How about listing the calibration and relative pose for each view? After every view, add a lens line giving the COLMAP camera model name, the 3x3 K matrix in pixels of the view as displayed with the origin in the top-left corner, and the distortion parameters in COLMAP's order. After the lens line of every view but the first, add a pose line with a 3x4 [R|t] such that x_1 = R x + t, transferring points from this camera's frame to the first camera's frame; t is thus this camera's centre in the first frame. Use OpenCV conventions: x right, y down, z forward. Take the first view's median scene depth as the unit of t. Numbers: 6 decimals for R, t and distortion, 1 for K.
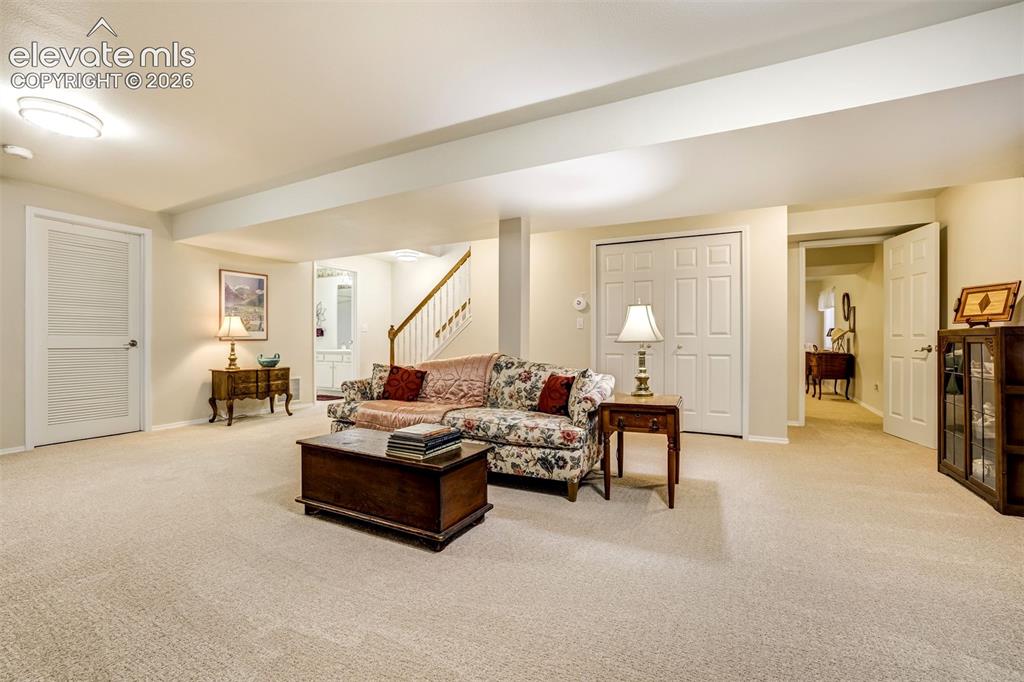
lens RADIAL K [[438.3, 0, 526.1], [0, 438.3, 342.0], [0, 0, 1]] dist [-0.016815, 0.001745]
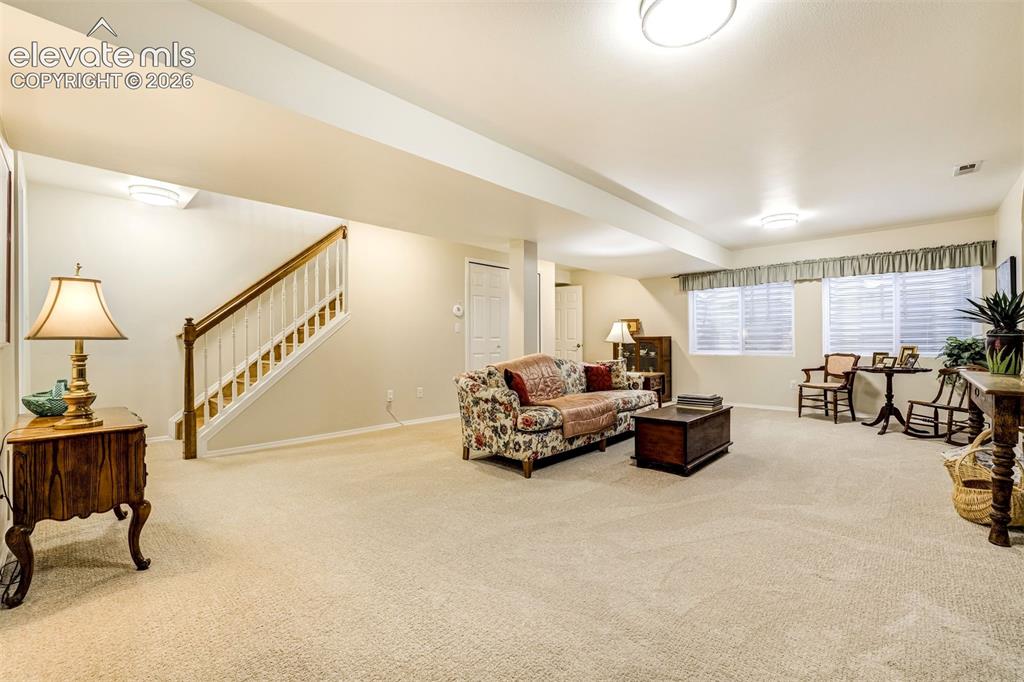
lens RADIAL K [[438.3, 0, 508.3], [0, 438.3, 340.1], [0, 0, 1]] dist [-0.016815, 0.001745]
pose [[0.277709, 0.000202, 0.960665, -1.217446], [0.009628, 0.999949, -0.002994, -0.007885], [-0.960617, 0.010081, 0.277693, 0.738127]]
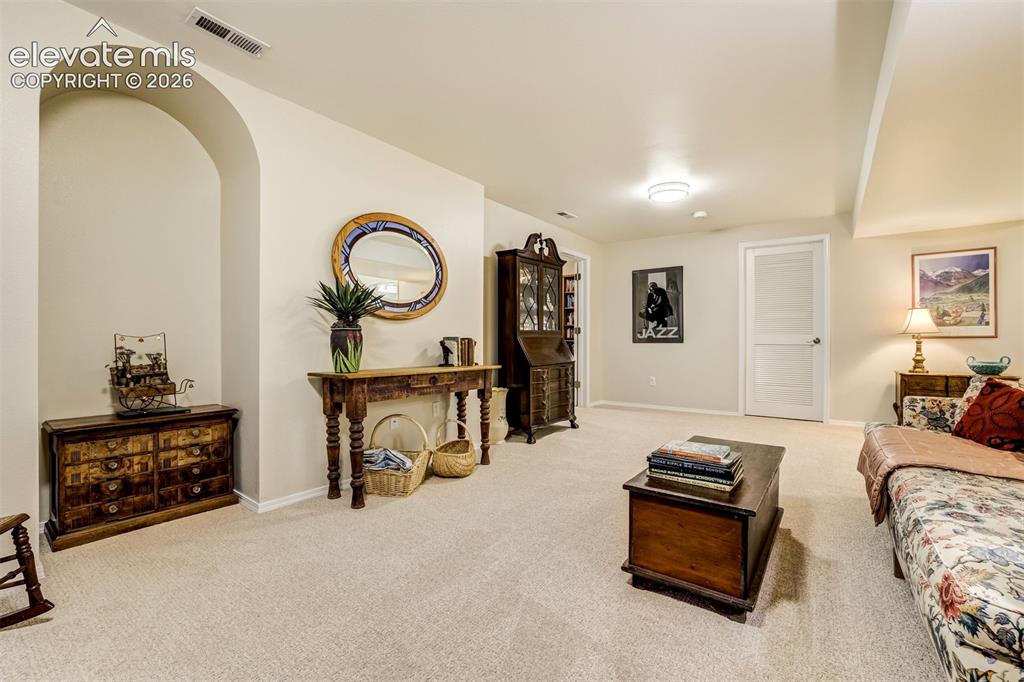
lens RADIAL K [[438.3, 0, 515.7], [0, 438.3, 338.0], [0, 0, 1]] dist [-0.016815, 0.001745]
pose [[-0.186624, -0.004719, -0.982420, 0.356103], [-0.004934, 0.999980, -0.003866, 0.004558], [0.982419, 0.004126, -0.186644, 0.503516]]
